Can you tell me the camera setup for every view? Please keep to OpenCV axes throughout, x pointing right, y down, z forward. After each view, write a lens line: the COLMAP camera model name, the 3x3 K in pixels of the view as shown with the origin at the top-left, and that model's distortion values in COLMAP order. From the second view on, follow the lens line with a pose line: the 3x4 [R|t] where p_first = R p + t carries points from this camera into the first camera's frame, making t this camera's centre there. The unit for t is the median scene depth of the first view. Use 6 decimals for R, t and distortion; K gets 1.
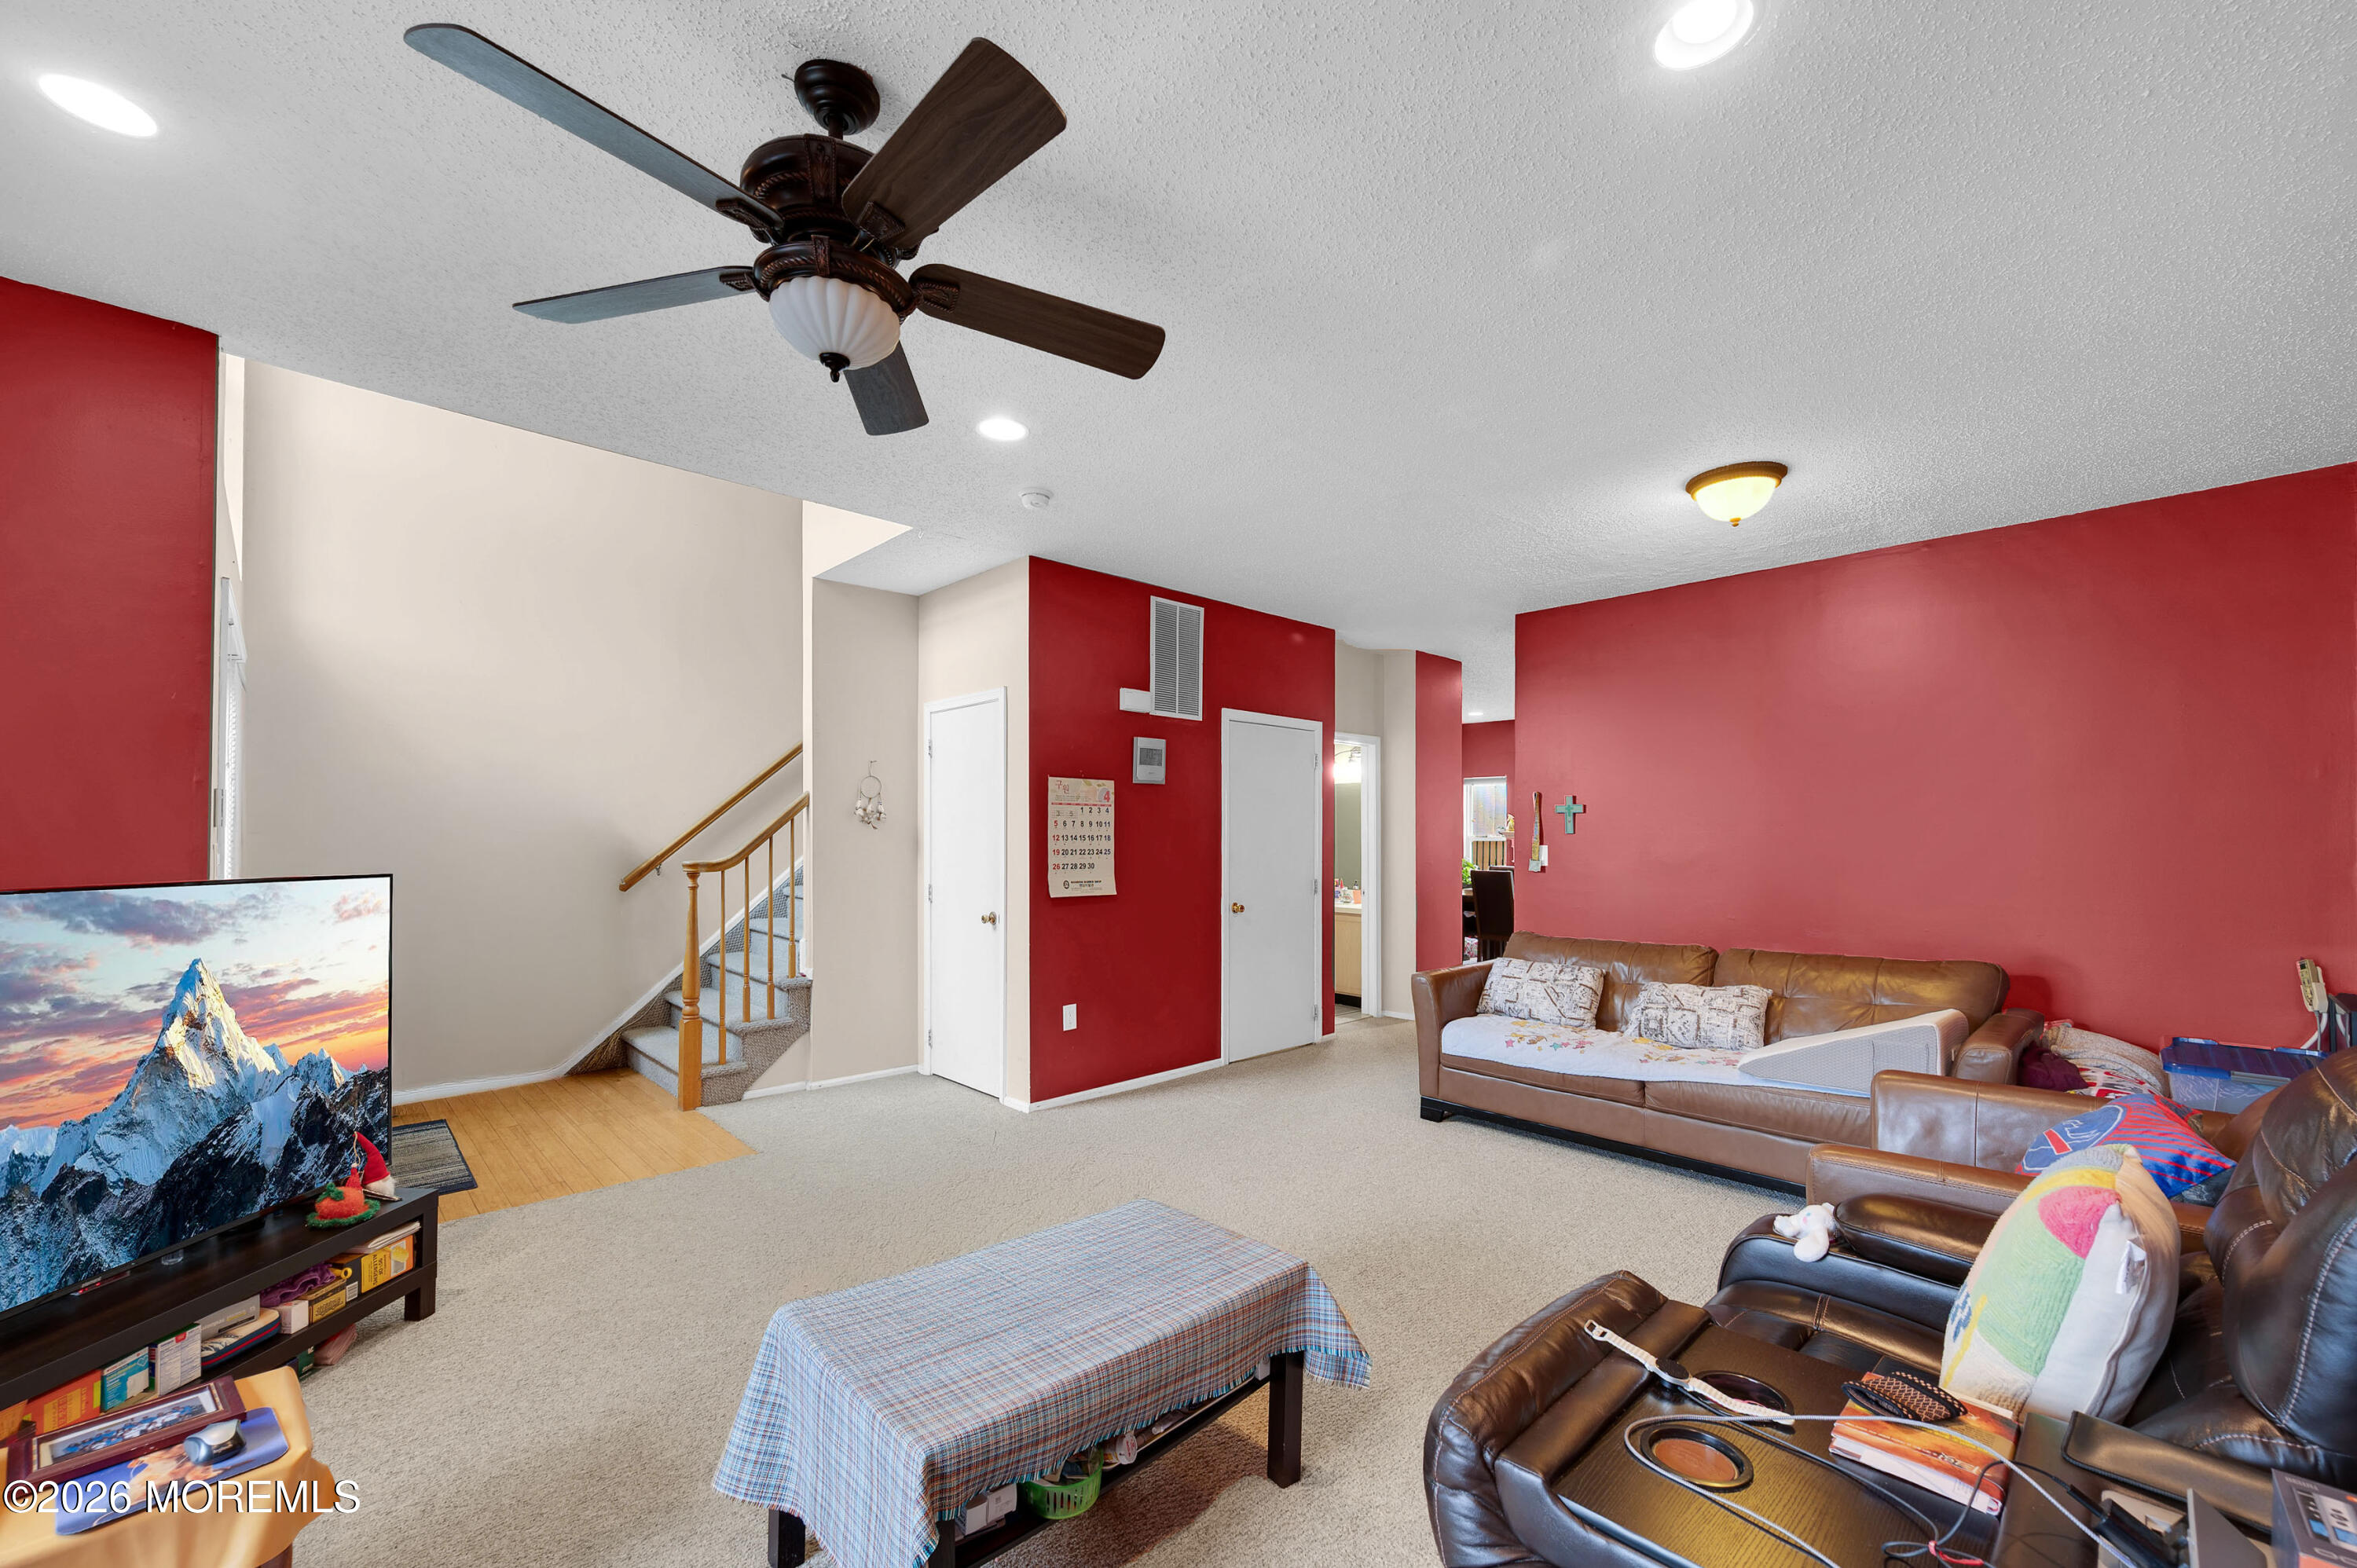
lens RADIAL K [[939.0, 0, 1157.7], [0, 939.0, 837.1], [0, 0, 1]] dist [-0.002669, -0.000245]
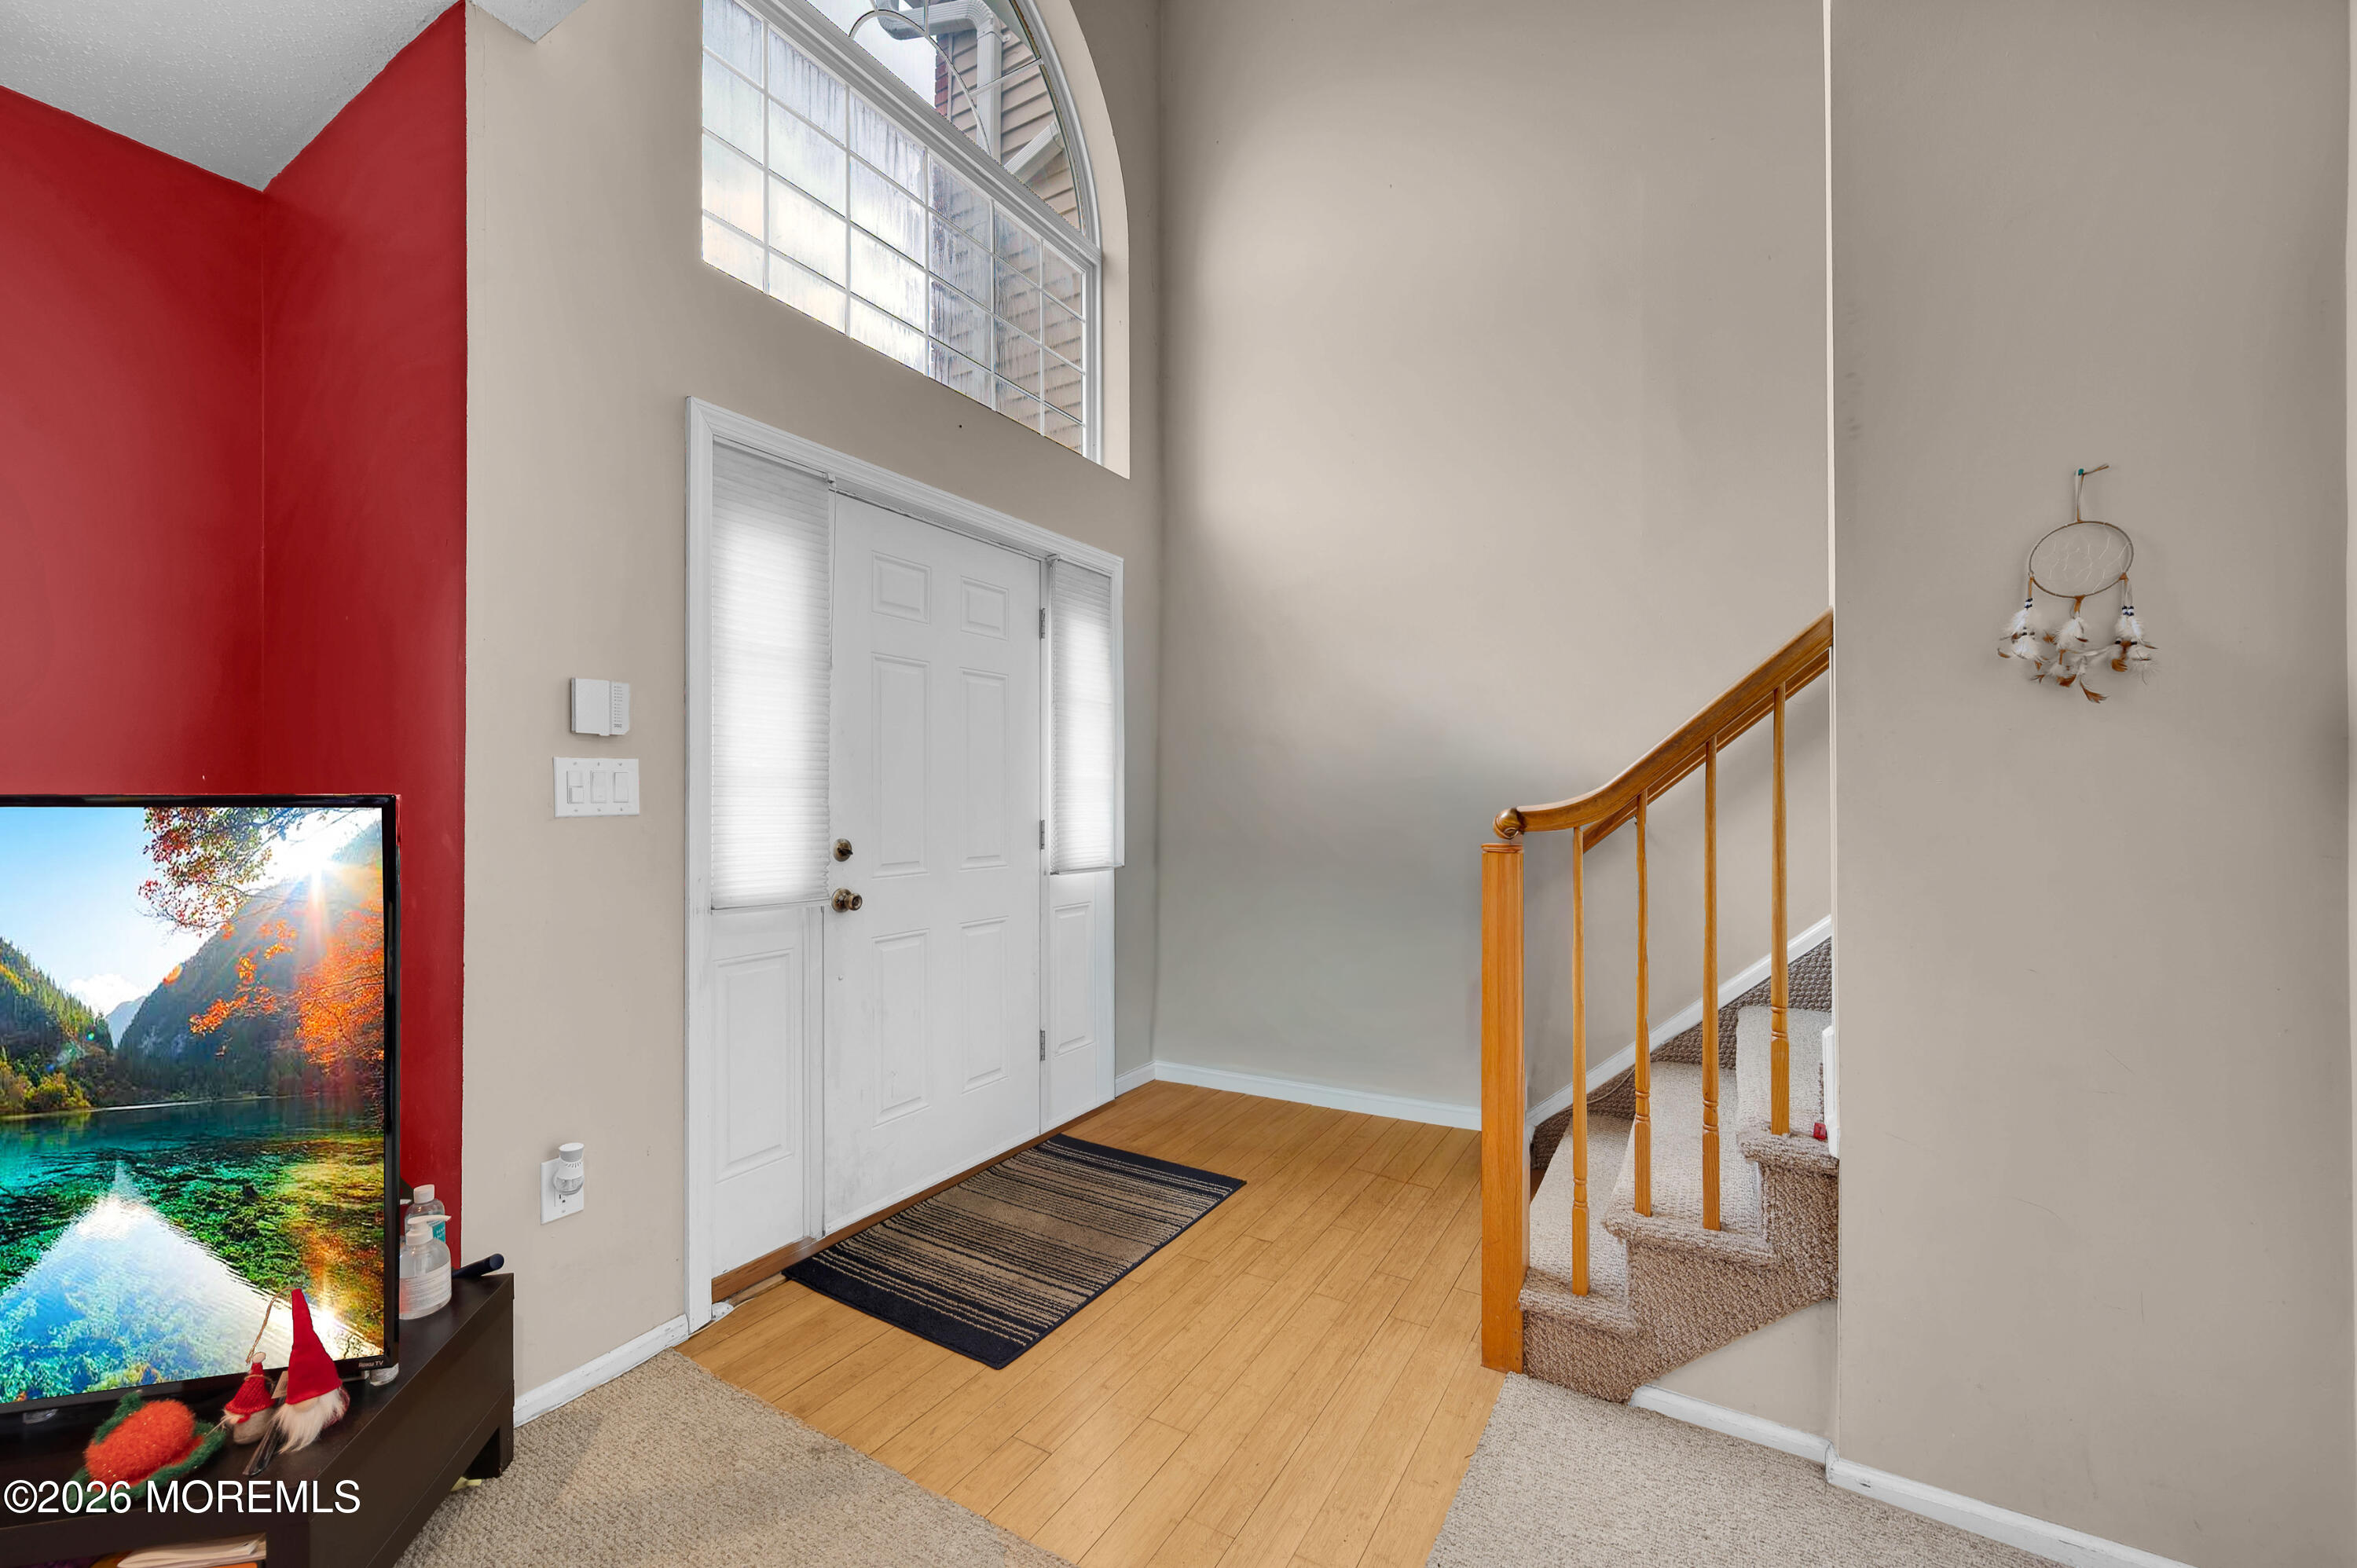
lens RADIAL K [[939.0, 0, 1174.3], [0, 939.0, 798.4], [0, 0, 1]] dist [-0.002669, -0.000245]
pose [[0.268339, -0.000996, -0.963324, -0.108544], [0.006646, 0.999978, 0.000818, 0.020086], [0.963302, -0.006622, 0.268339, 0.696858]]
